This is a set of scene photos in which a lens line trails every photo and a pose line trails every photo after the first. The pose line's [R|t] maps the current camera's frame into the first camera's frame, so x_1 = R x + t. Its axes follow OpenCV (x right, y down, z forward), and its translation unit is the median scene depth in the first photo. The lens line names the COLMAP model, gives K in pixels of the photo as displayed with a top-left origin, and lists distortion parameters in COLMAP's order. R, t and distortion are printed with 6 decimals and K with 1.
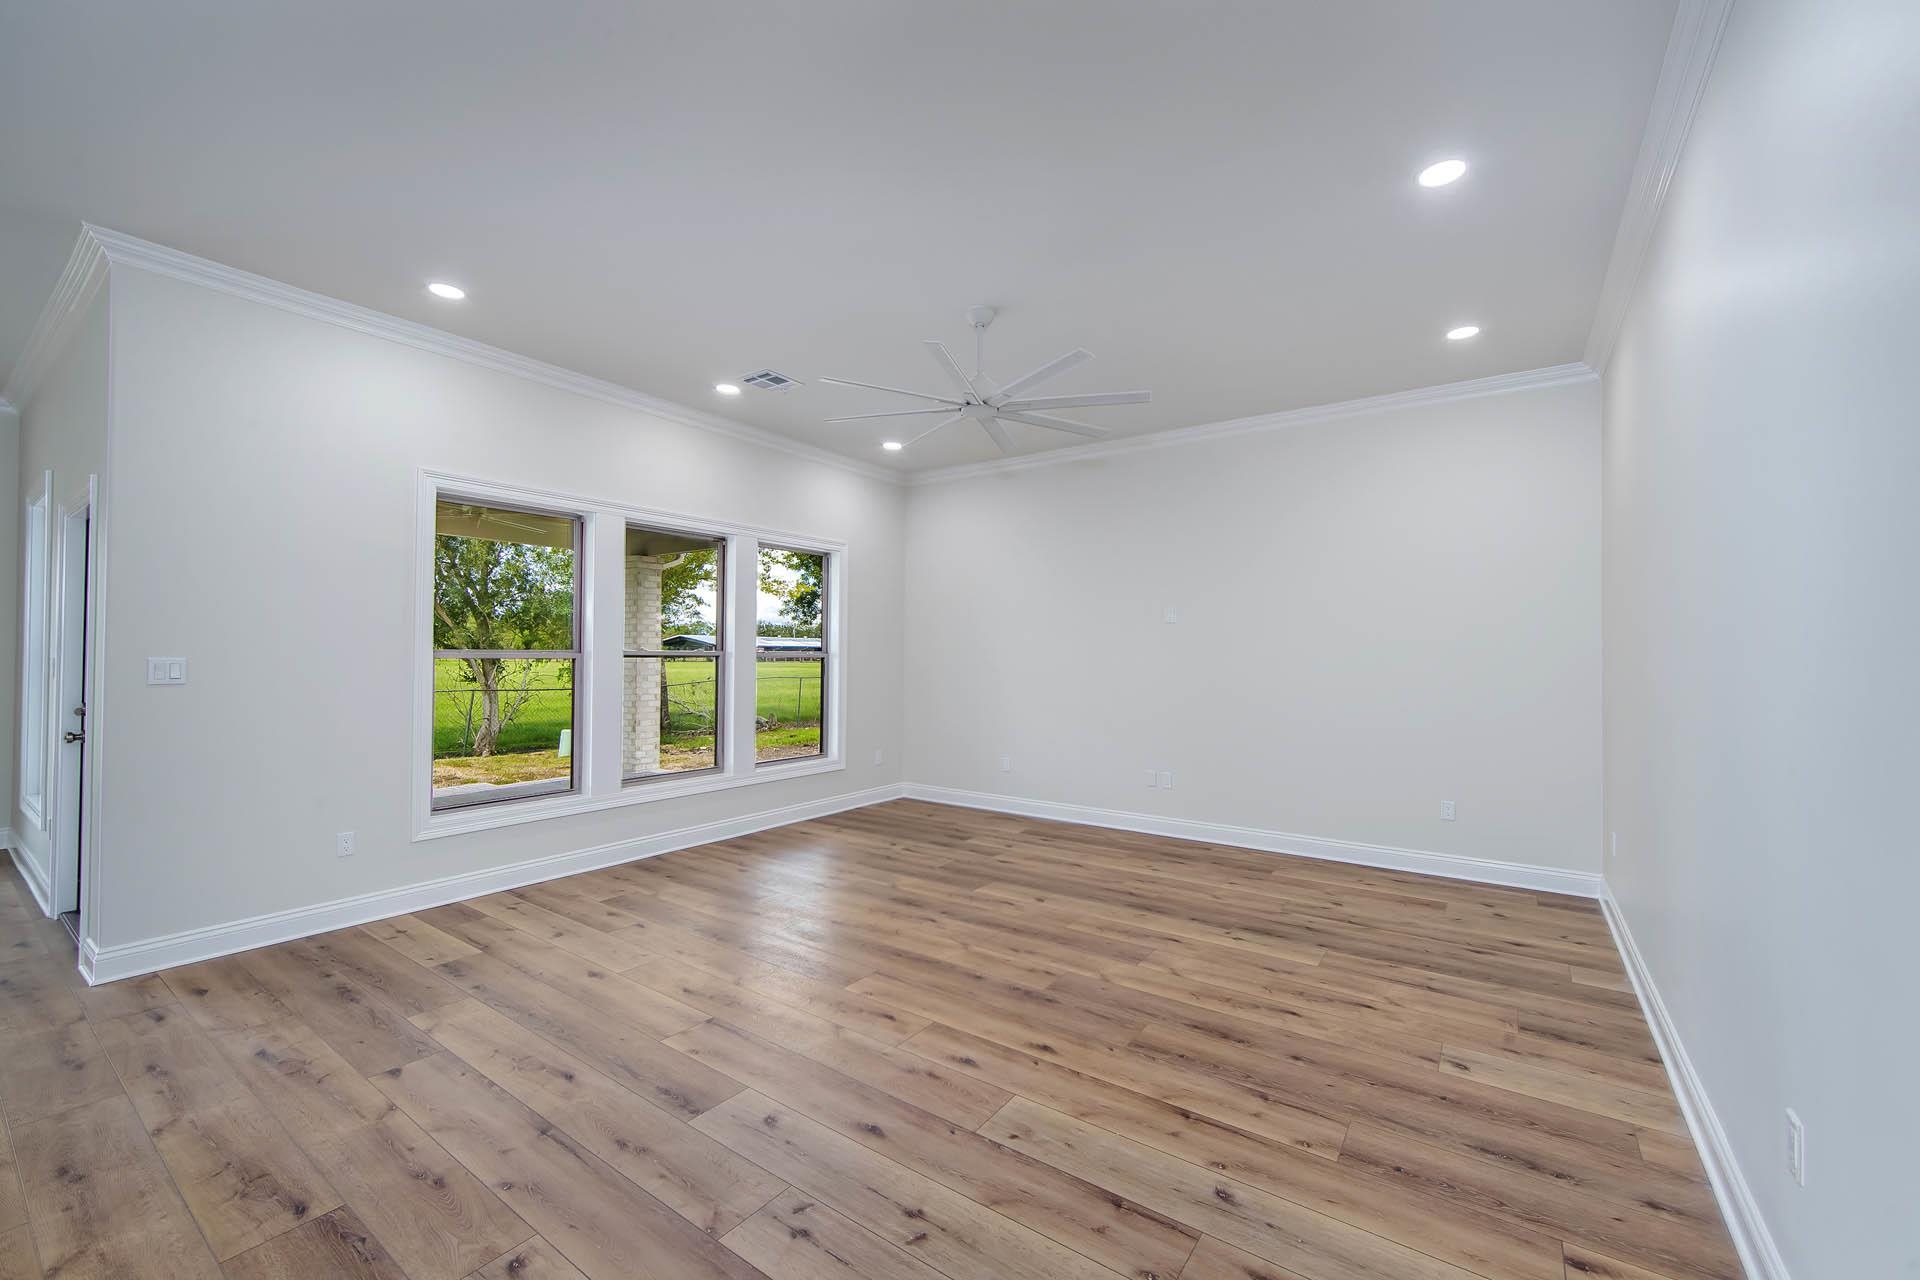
lens RADIAL K [[760.5, 0, 962.0], [0, 760.5, 649.5], [0, 0, 1]] dist [0.000581, -0.000330]
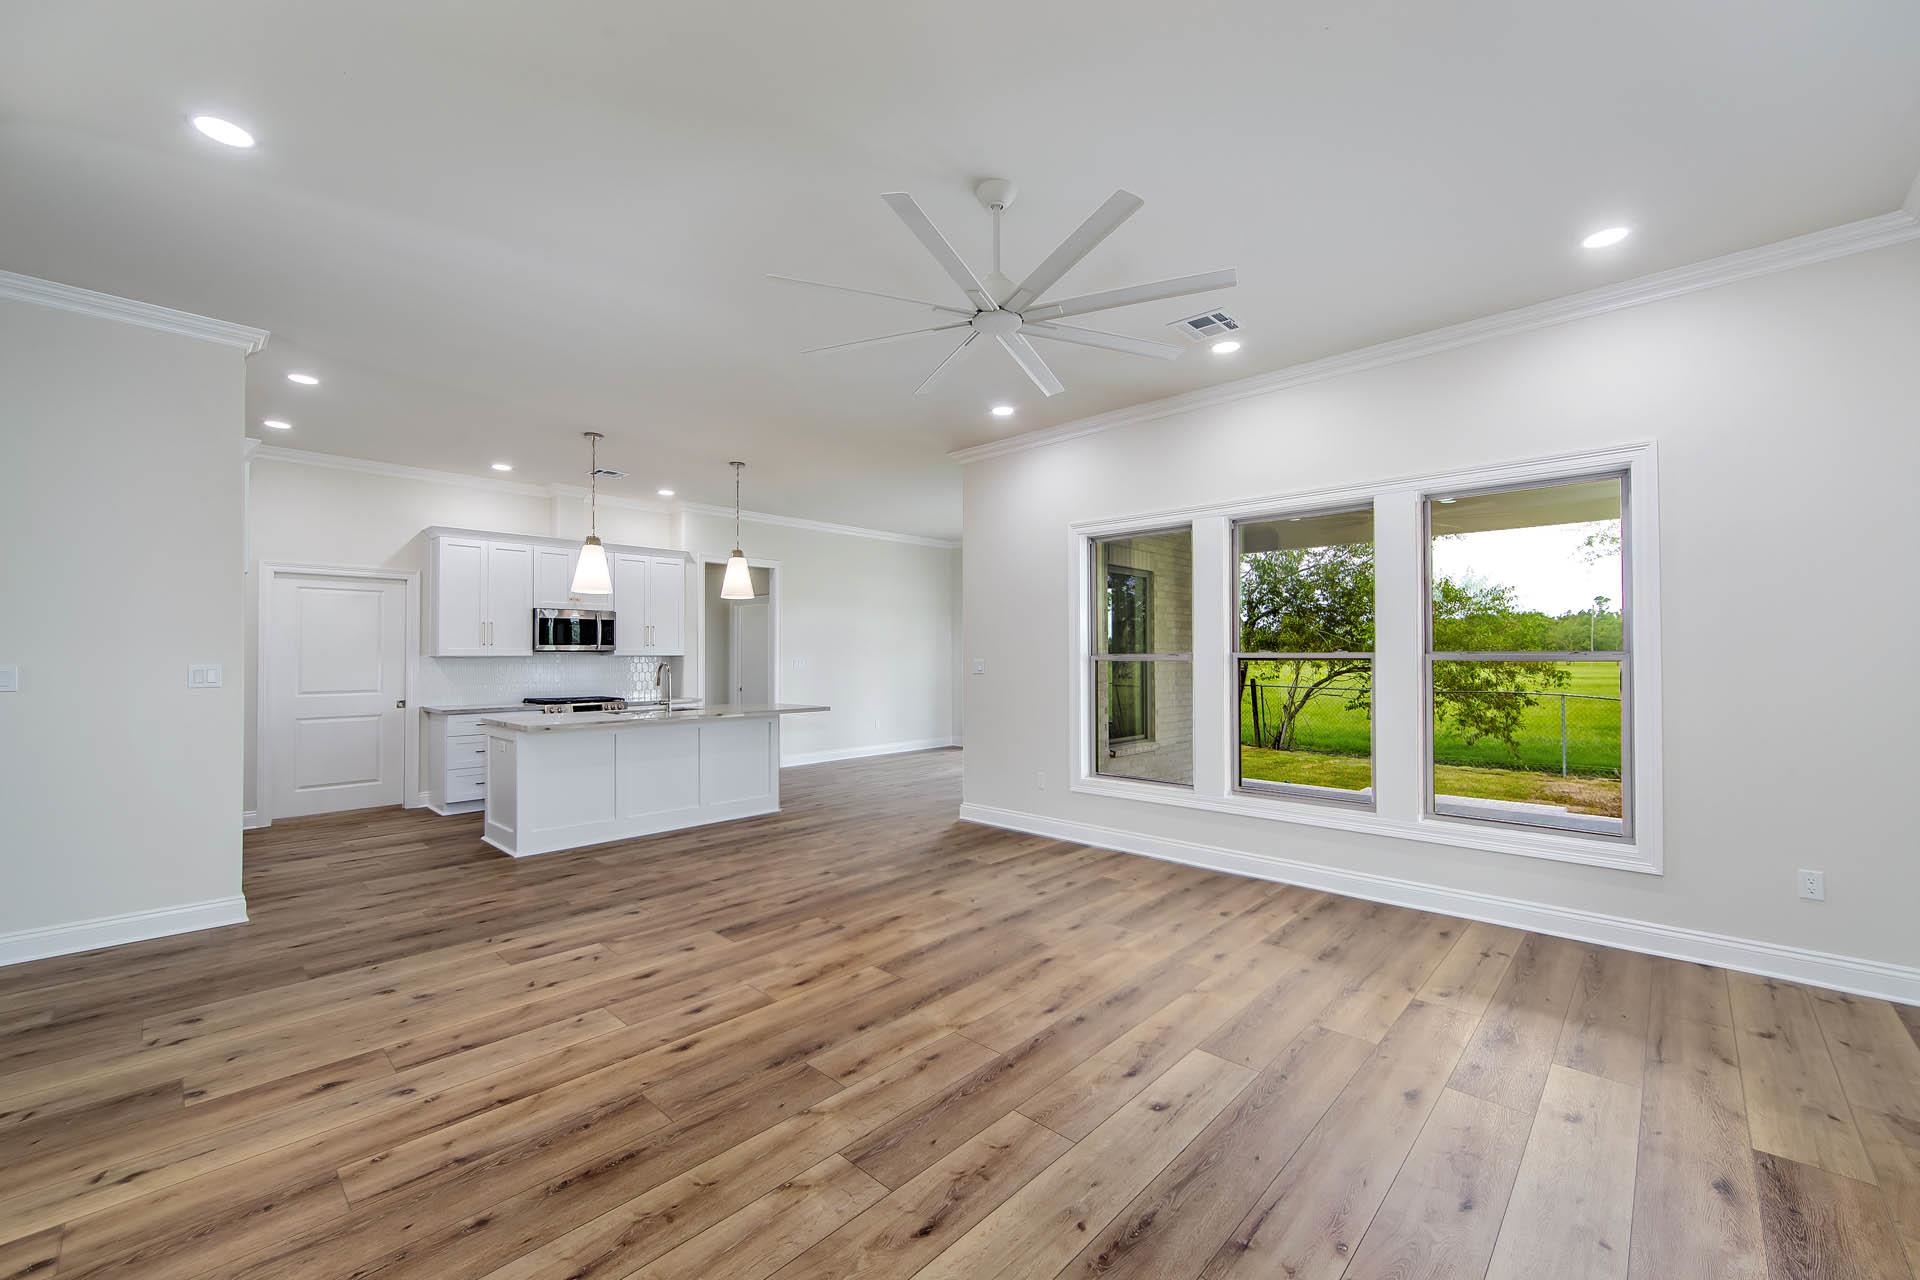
lens RADIAL K [[760.5, 0, 960.8], [0, 760.5, 644.4], [0, 0, 1]] dist [0.000581, -0.000330]
pose [[-0.134926, -0.021723, -0.990618, 0.896220], [0.008469, 0.999698, -0.023076, 0.017108], [0.990820, -0.011503, -0.134701, 1.267497]]
